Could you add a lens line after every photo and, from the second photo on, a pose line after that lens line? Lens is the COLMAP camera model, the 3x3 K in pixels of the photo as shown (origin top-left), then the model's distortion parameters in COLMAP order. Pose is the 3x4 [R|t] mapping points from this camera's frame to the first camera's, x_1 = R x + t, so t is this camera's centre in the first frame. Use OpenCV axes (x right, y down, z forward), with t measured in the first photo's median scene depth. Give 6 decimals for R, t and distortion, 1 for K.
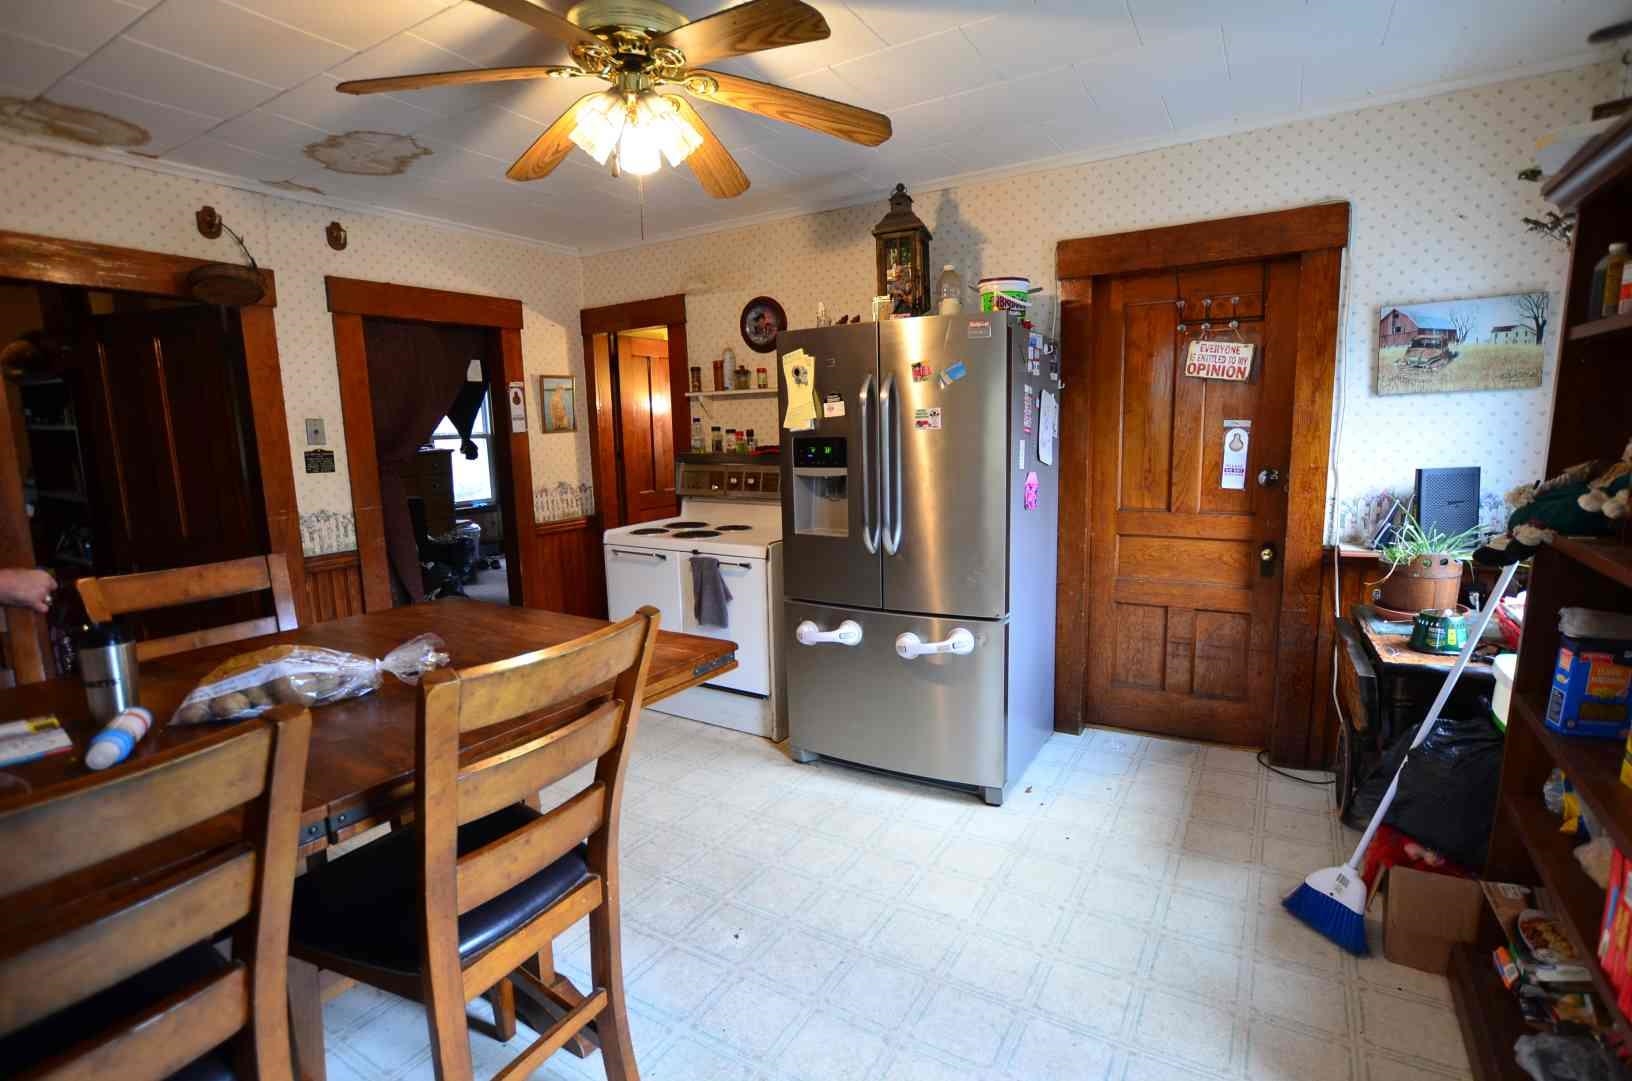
lens RADIAL K [[774.2, 0, 819.1], [0, 774.2, 538.2], [0, 0, 1]] dist [-0.033073, 0.004939]
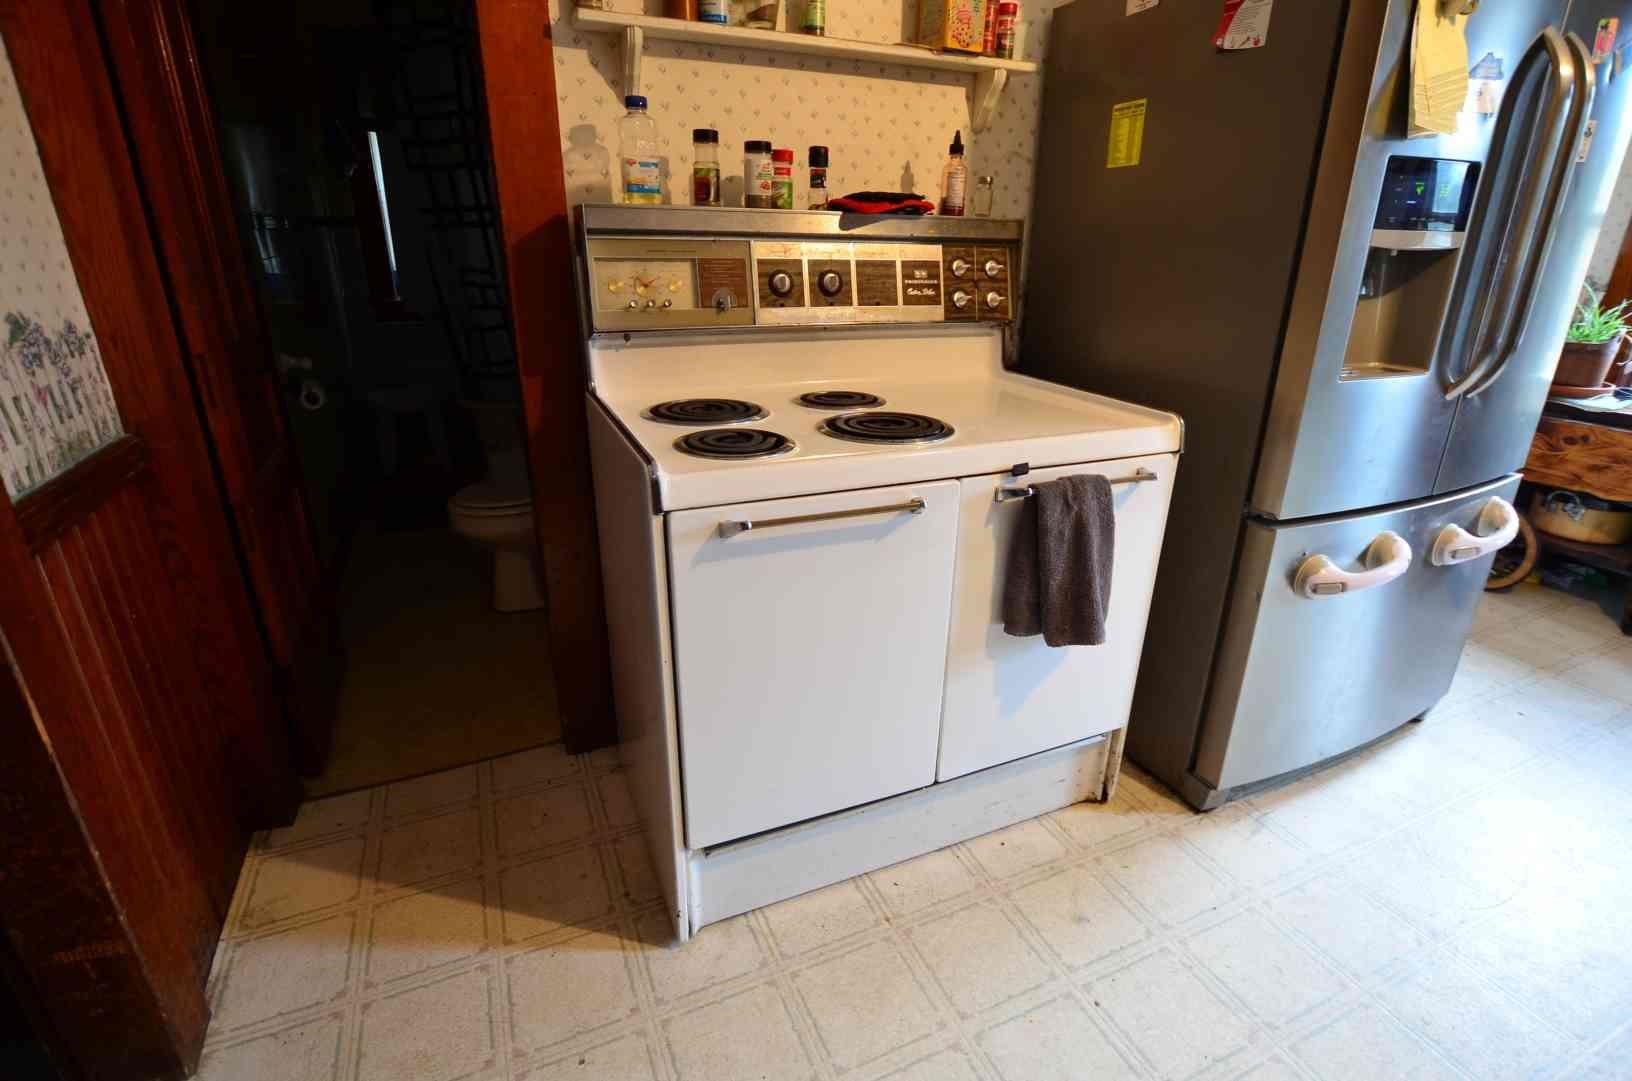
lens RADIAL K [[788.1, 0, 822.2], [0, 788.1, 534.4], [0, 0, 1]] dist [-0.005054, -0.000424]
pose [[0.568117, -0.267091, 0.778400, -0.481235], [0.104075, 0.961591, 0.253990, -0.054233], [-0.816340, -0.063284, 0.574094, 0.795568]]
